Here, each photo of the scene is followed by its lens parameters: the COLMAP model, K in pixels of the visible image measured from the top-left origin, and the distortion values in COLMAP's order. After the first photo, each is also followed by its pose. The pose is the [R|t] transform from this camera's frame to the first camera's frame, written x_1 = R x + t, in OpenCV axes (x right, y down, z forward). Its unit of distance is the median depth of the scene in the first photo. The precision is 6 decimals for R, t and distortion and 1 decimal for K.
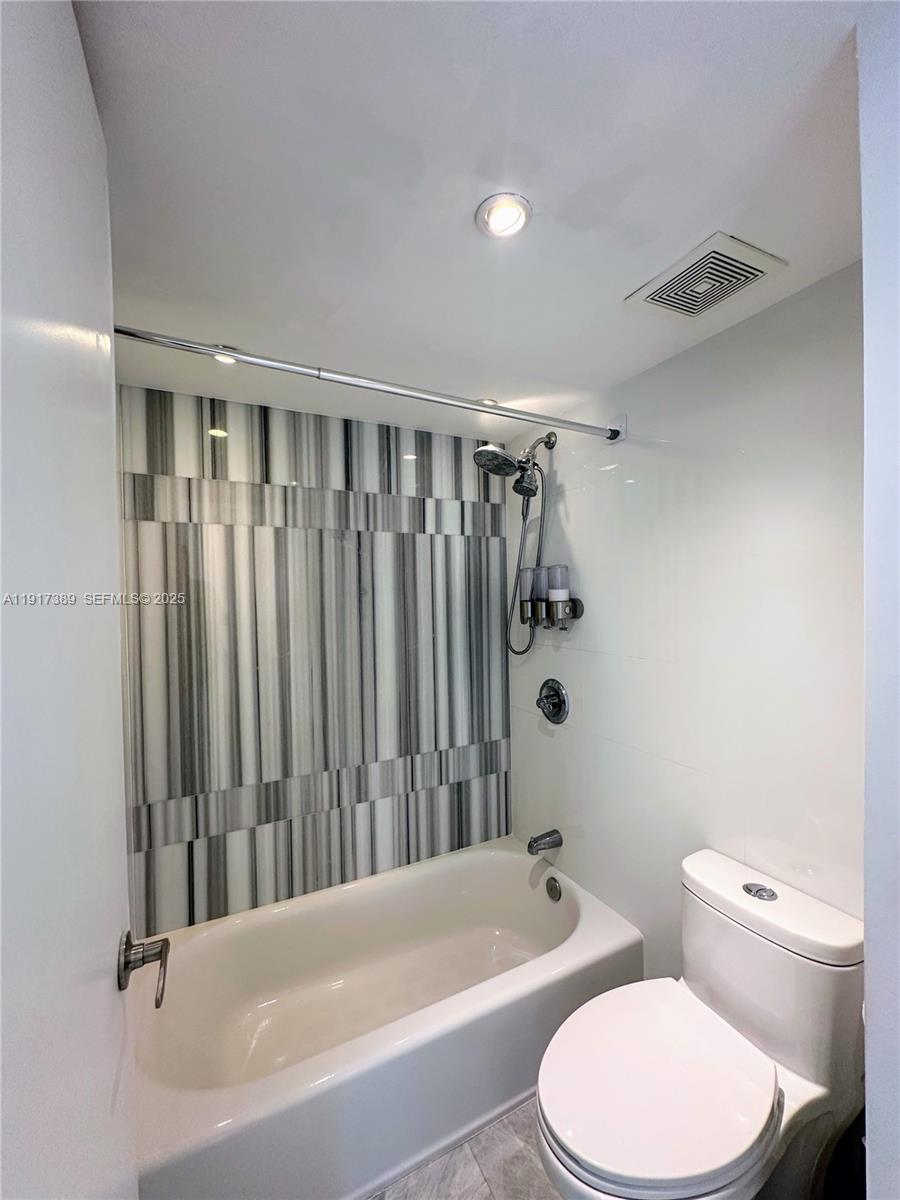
lens RADIAL K [[479.0, 0, 447.1], [0, 479.0, 599.7], [0, 0, 1]] dist [-0.003982, 0.000332]
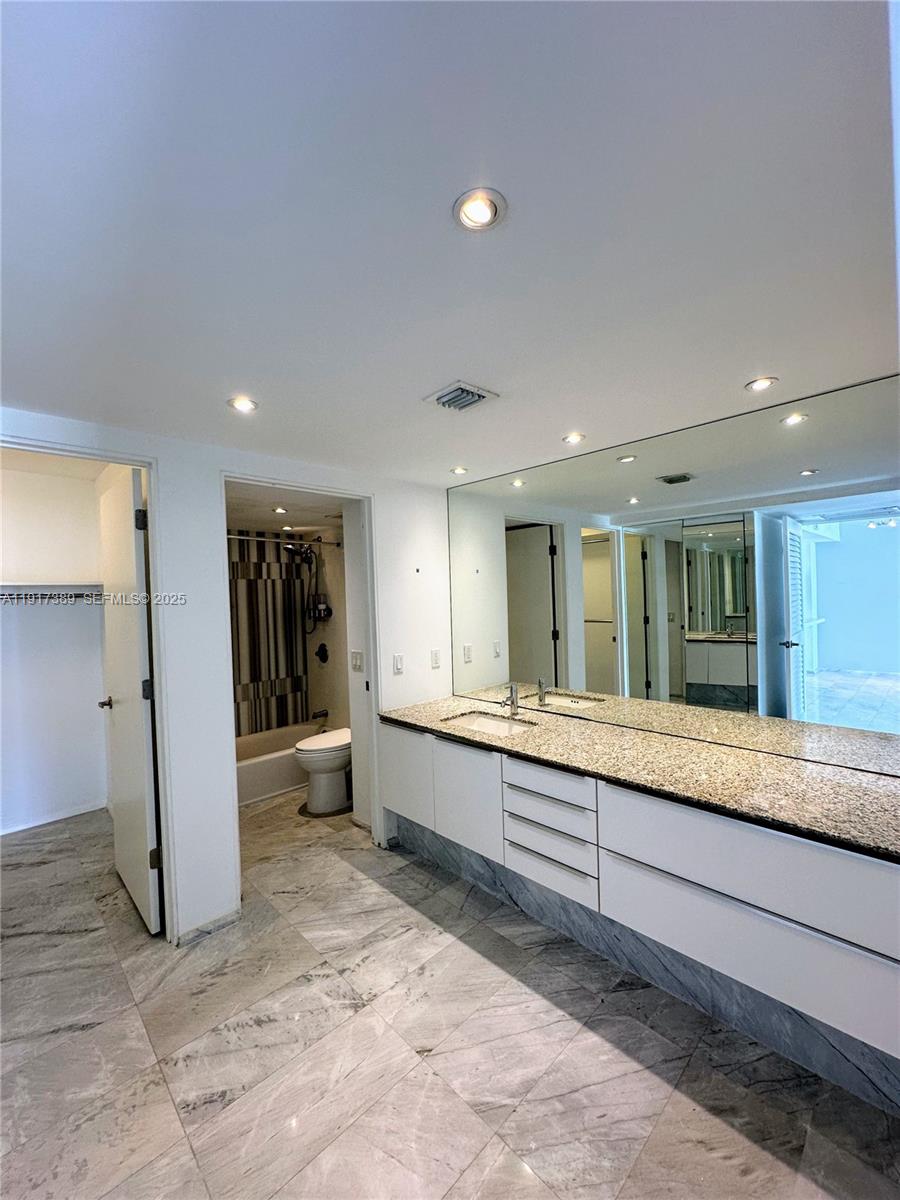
lens RADIAL K [[479.0, 0, 451.8], [0, 479.0, 603.6], [0, 0, 1]] dist [-0.003982, 0.000332]
pose [[0.950587, -0.015494, 0.310071, 0.095579], [0.016469, 0.999864, -0.000526, -0.012077], [-0.310020, 0.005606, 0.950713, -1.305649]]
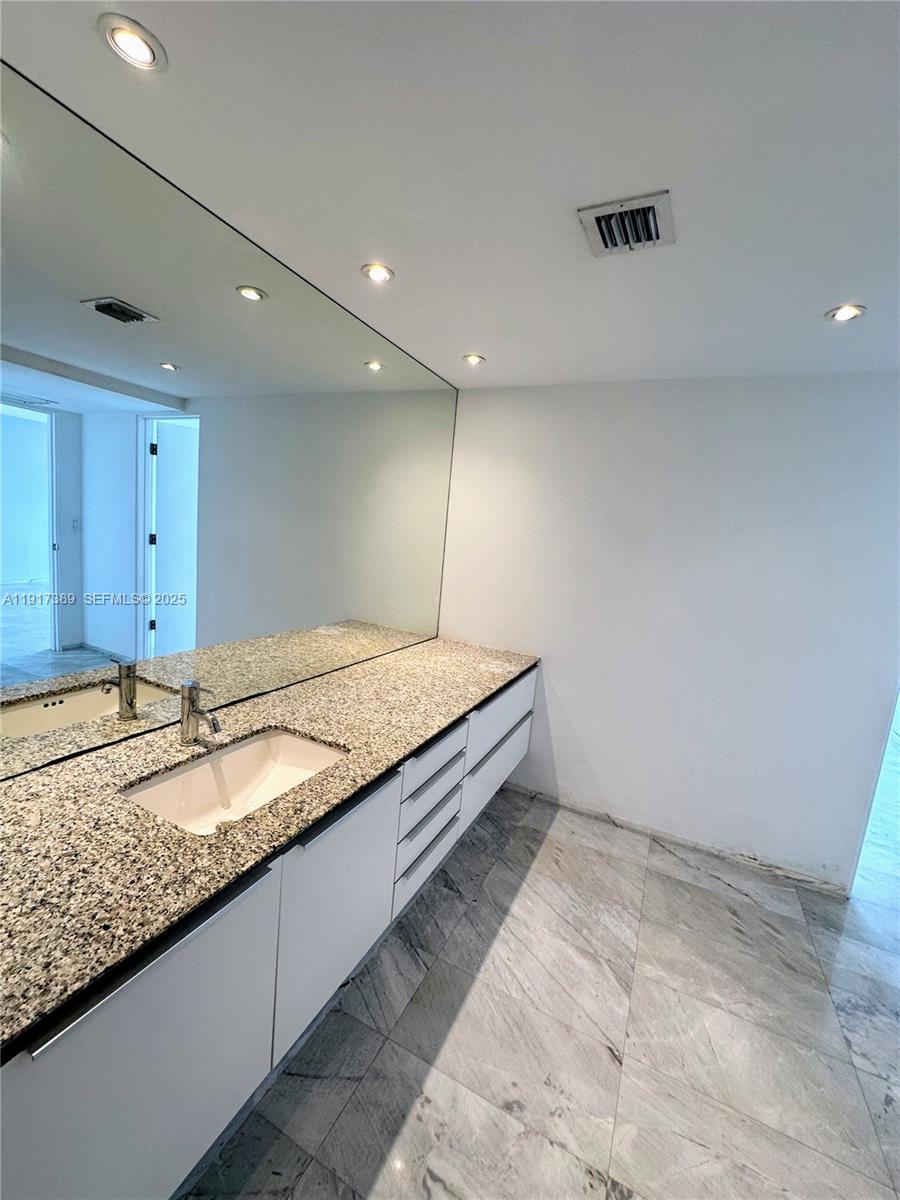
lens RADIAL K [[479.0, 0, 450.9], [0, 479.0, 604.0], [0, 0, 1]] dist [-0.003982, 0.000332]
pose [[-0.606192, -0.156345, 0.779799, -0.034112], [-0.071647, 0.987236, 0.142239, 0.005538], [-0.792084, 0.030354, -0.609656, 0.426655]]
